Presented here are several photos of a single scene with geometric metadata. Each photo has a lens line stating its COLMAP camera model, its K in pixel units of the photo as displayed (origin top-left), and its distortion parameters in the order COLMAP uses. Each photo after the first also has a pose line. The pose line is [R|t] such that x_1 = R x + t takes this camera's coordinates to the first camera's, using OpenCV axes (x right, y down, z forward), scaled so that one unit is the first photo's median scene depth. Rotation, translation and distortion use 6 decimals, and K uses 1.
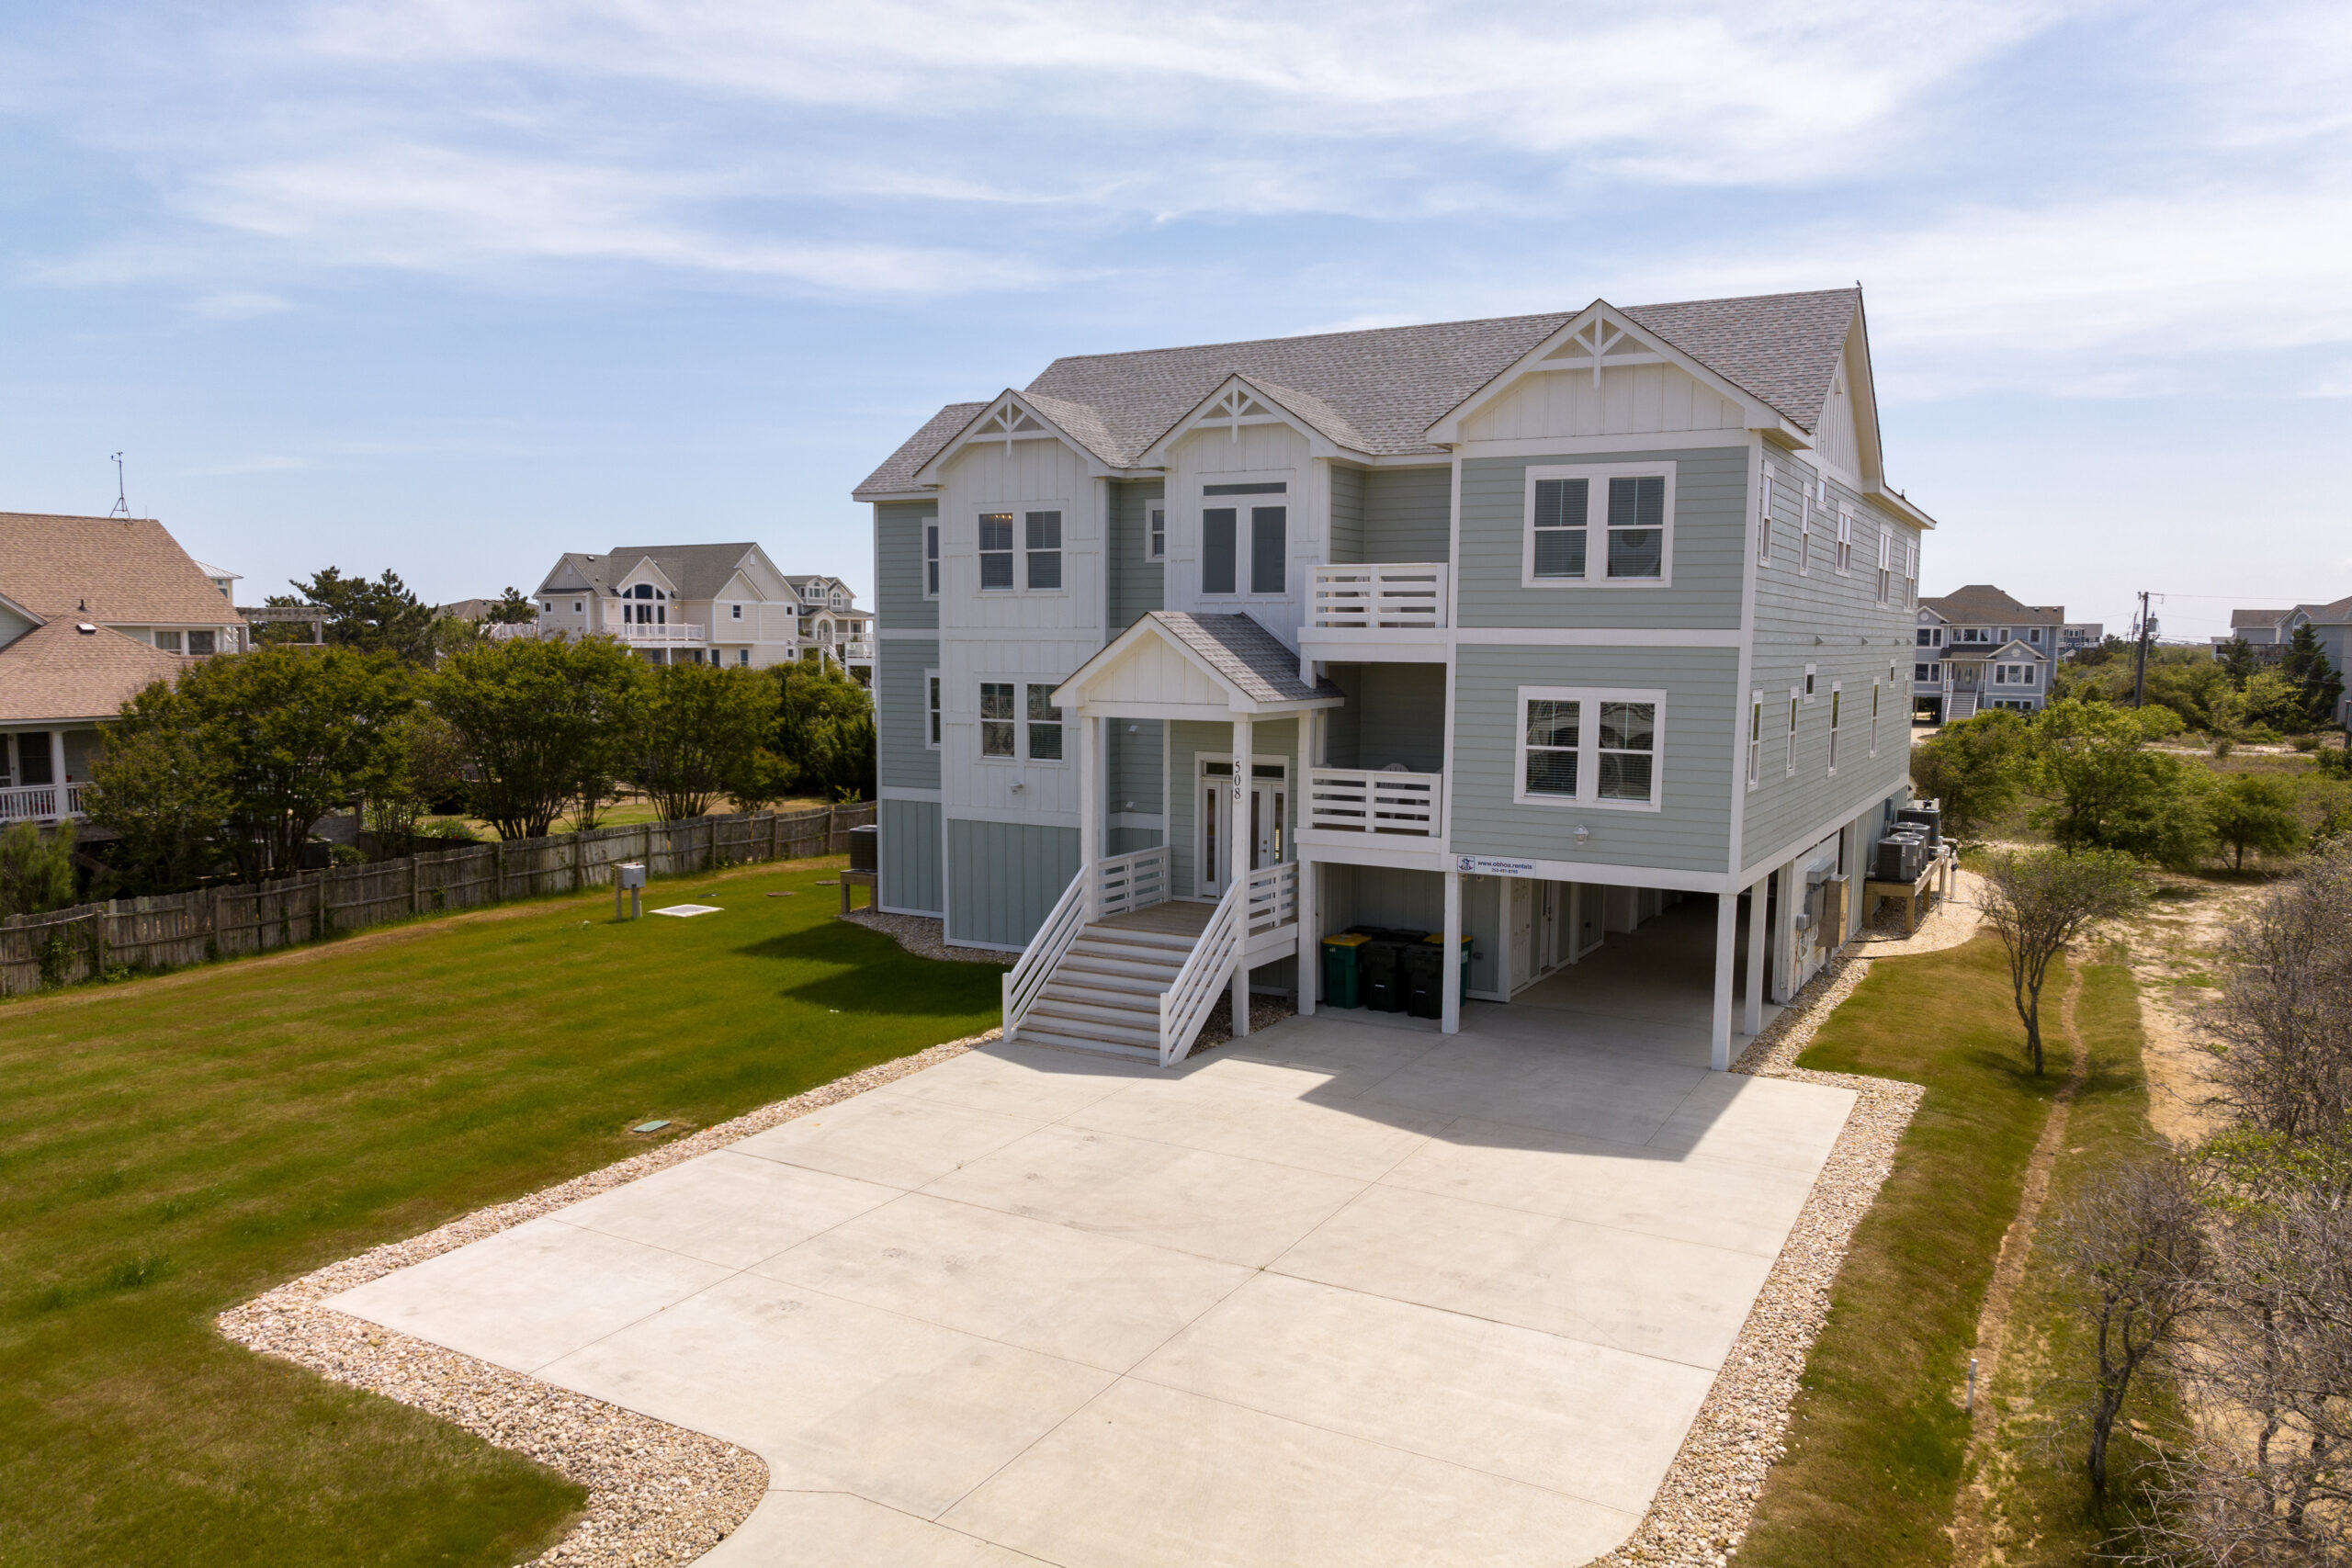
lens RADIAL K [[1640.0, 0, 1174.6], [0, 1640.0, 778.2], [0, 0, 1]] dist [-0.027383, -0.011352]
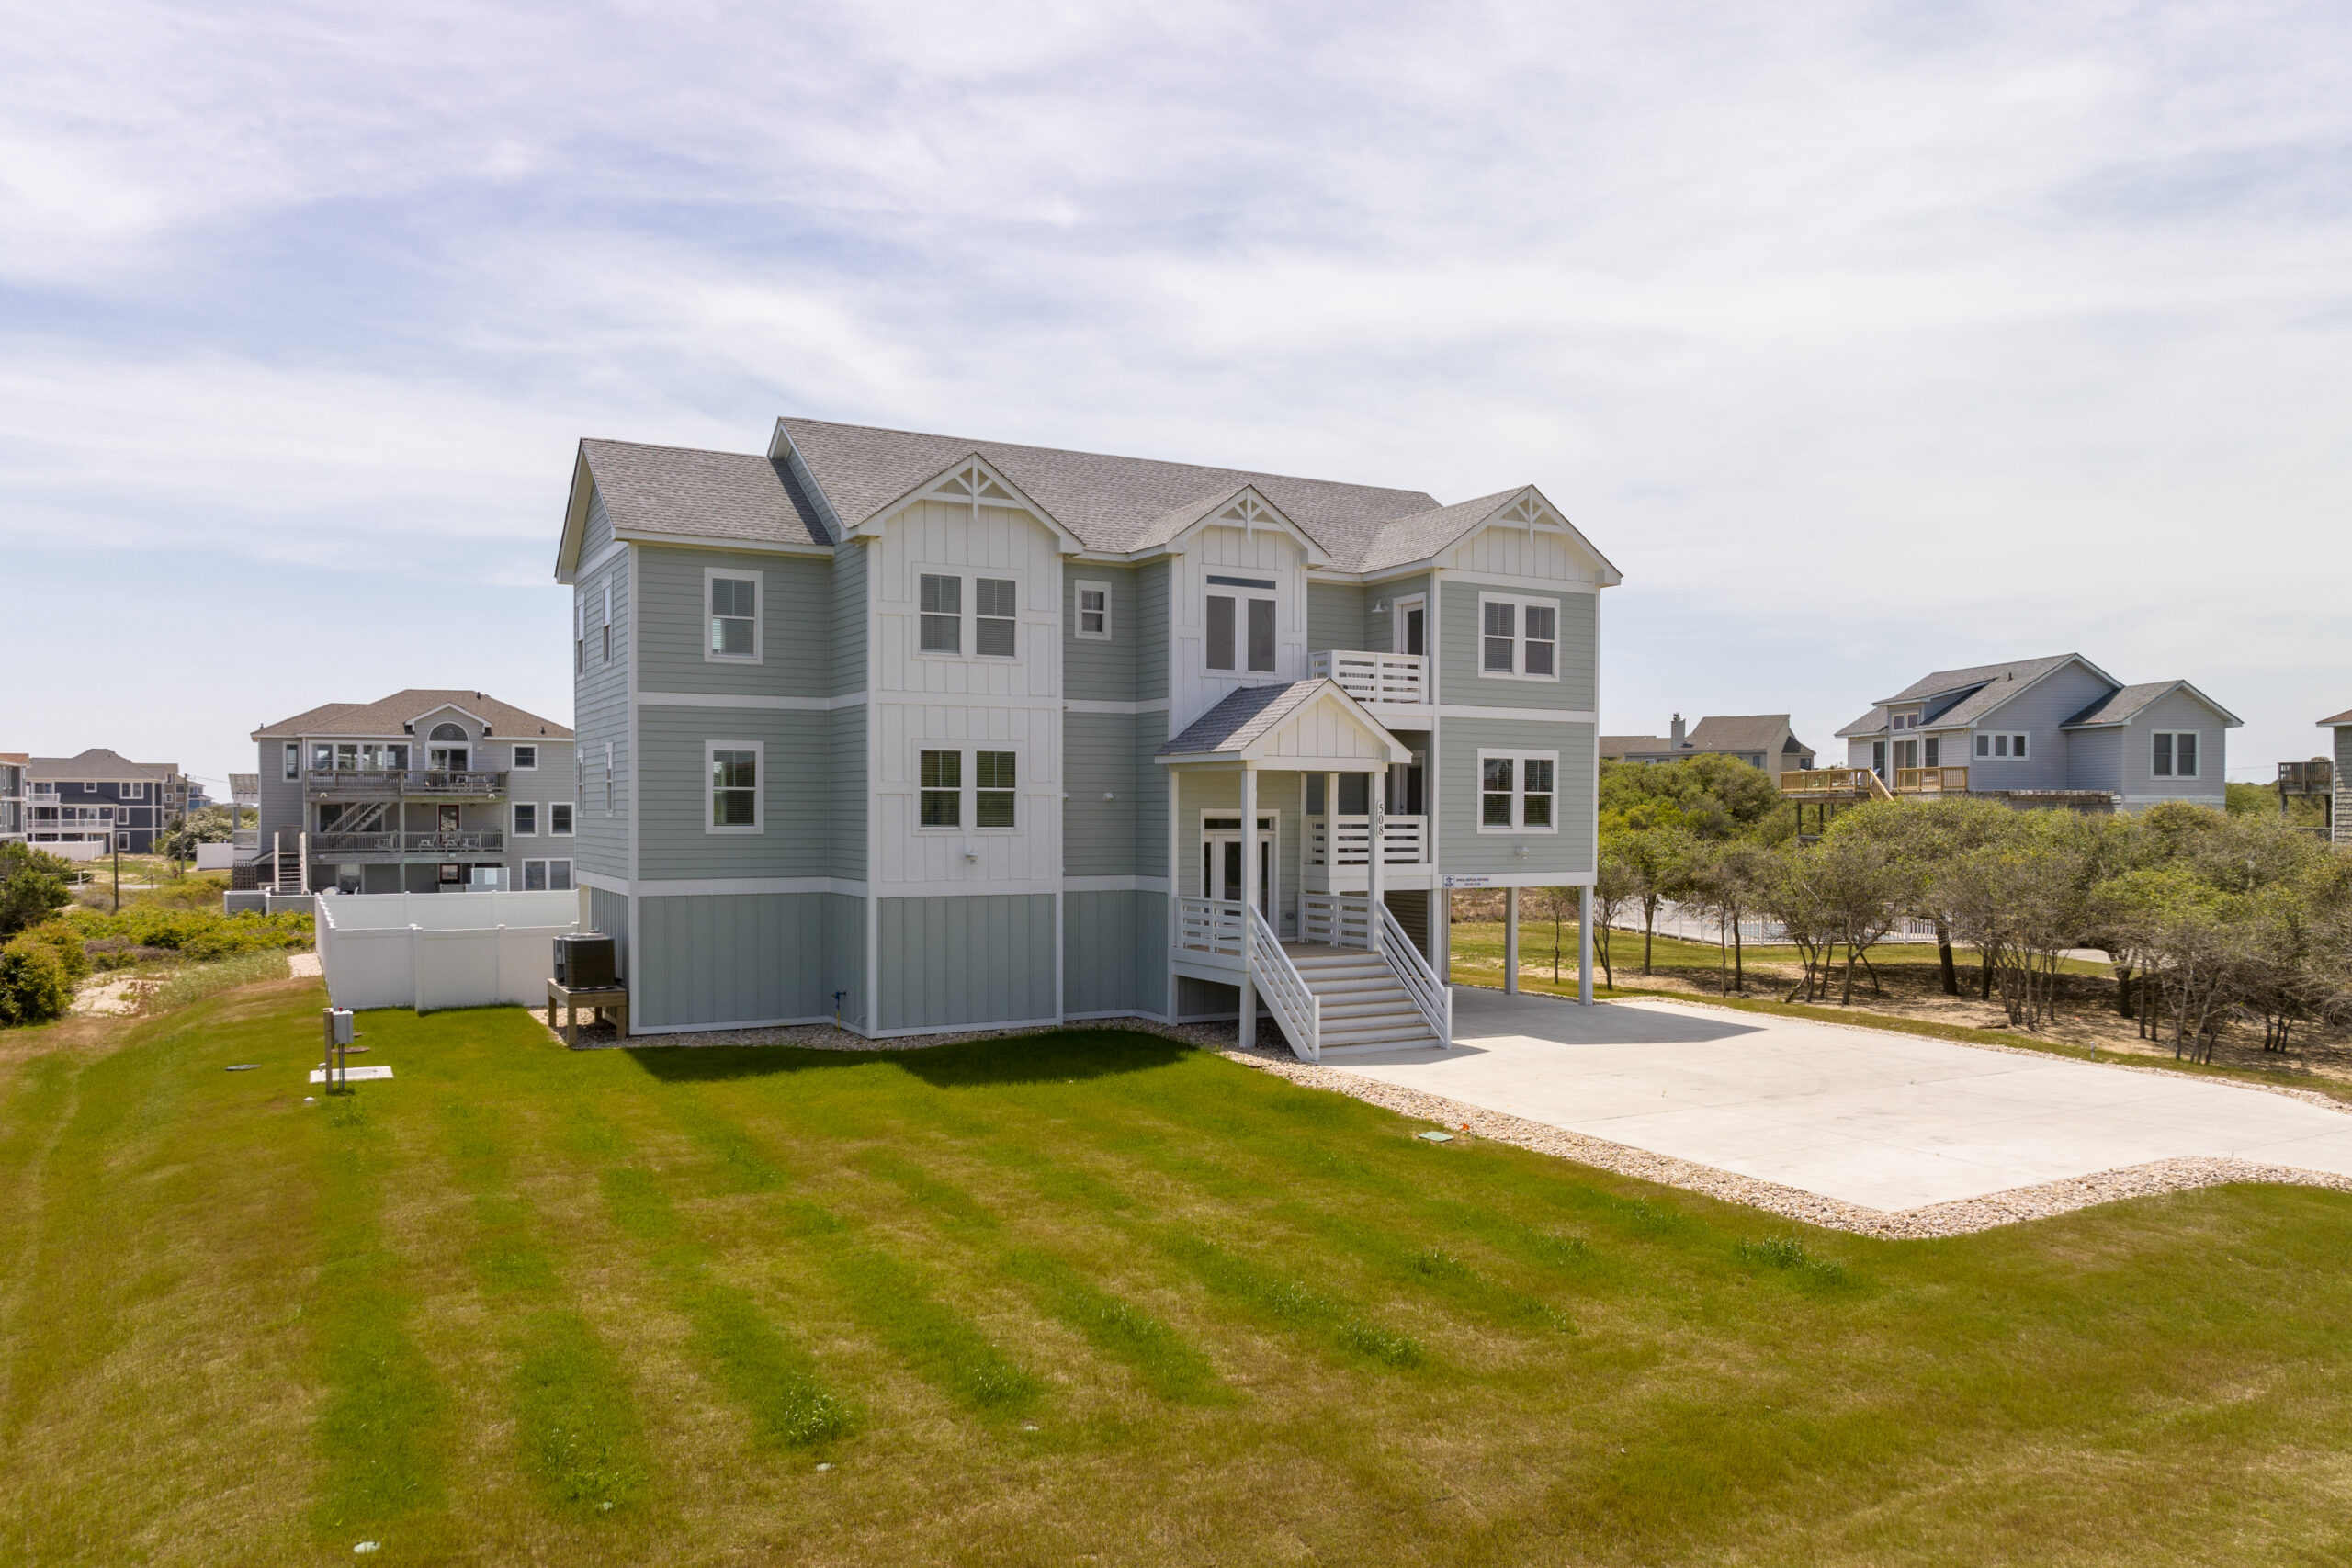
lens RADIAL K [[1640.0, 0, 1174.8], [0, 1640.0, 798.4], [0, 0, 1]] dist [-0.027383, -0.011352]
pose [[0.532337, -0.001104, 0.846532, -1.091548], [0.070128, 0.996619, -0.042800, 0.027093], [-0.843623, 0.082149, 0.530615, 0.484425]]
